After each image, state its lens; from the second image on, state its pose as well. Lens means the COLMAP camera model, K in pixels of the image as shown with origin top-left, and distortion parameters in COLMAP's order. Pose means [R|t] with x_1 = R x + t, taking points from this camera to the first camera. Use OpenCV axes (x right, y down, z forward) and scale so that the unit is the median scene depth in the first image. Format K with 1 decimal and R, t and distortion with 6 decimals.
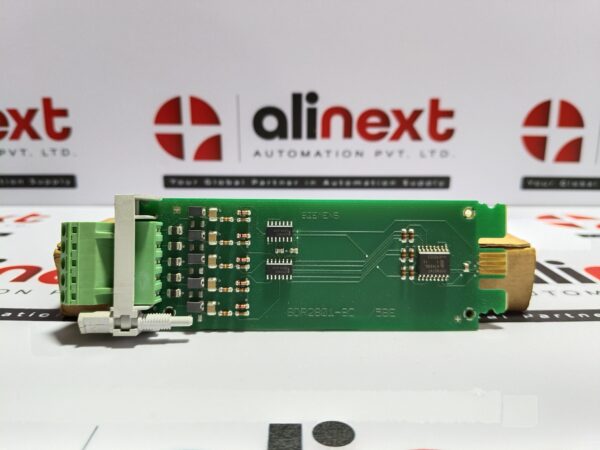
lens RADIAL K [[457.4, 0, 299.9], [0, 457.4, 224.9], [0, 0, 1]] dist [0.019041, -0.120154]
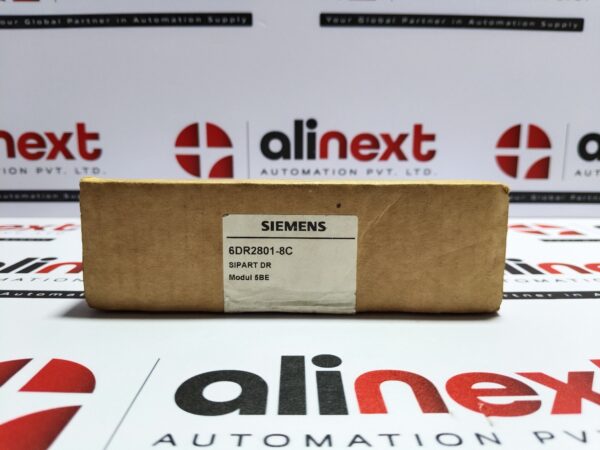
lens RADIAL K [[457.4, 0, 298.4], [0, 457.4, 230.4], [0, 0, 1]] dist [0.019041, -0.120154]
pose [[0.999993, -0.000443, -0.003825, -0.002877], [0.000305, 0.999352, -0.036003, 0.032989], [0.003838, 0.036002, 0.999344, -0.144667]]
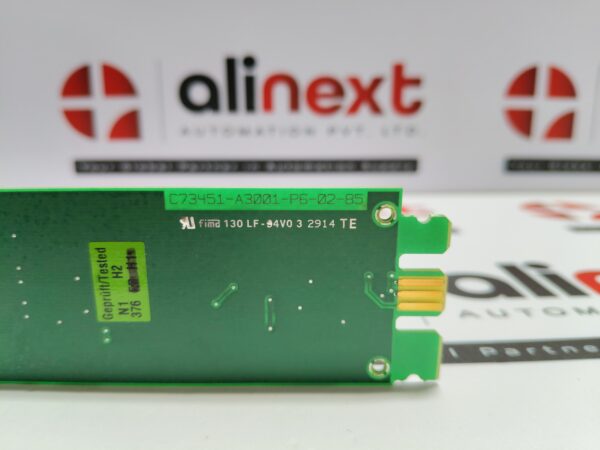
lens RADIAL K [[457.4, 0, 308.0], [0, 457.4, 230.1], [0, 0, 1]] dist [0.019041, -0.120154]
pose [[0.999804, -0.008826, 0.017702, 0.113080], [0.008235, 0.999415, 0.033190, -0.003616], [-0.017985, -0.033038, 0.999292, 0.166959]]
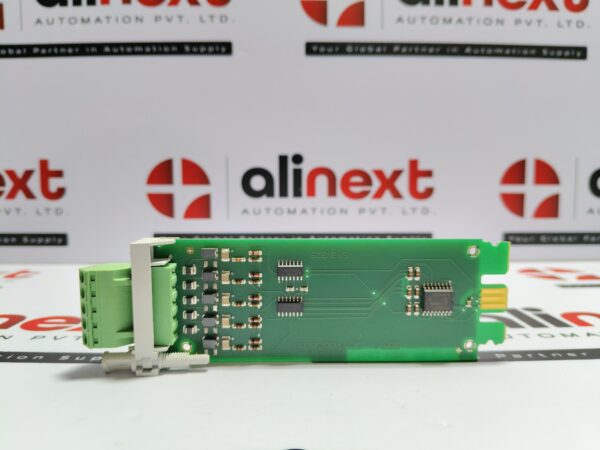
lens RADIAL K [[457.4, 0, 302.5], [0, 457.4, 229.1], [0, 0, 1]] dist [0.019041, -0.120154]
pose [[0.999939, -0.005446, 0.009643, 0.026929], [0.006771, 0.989666, -0.143230, 0.032614], [-0.008763, 0.143287, 0.989642, -0.019458]]
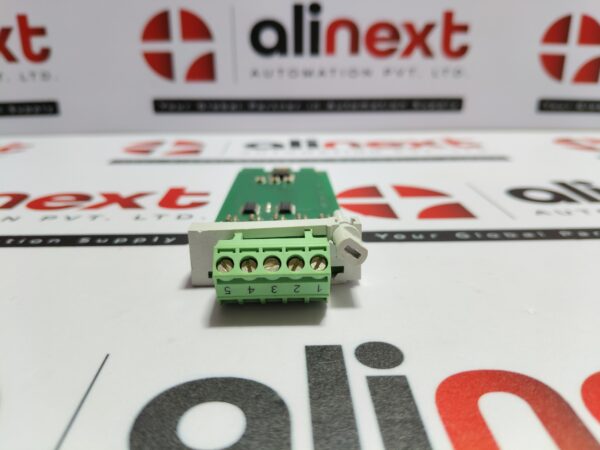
lens RADIAL K [[457.4, 0, 297.3], [0, 457.4, 229.8], [0, 0, 1]] dist [0.019041, -0.120154]
pose [[0.999696, -0.014722, 0.019757, -0.032252], [0.011913, 0.990711, 0.135465, 0.031275], [-0.021567, -0.135189, 0.990585, 0.051978]]
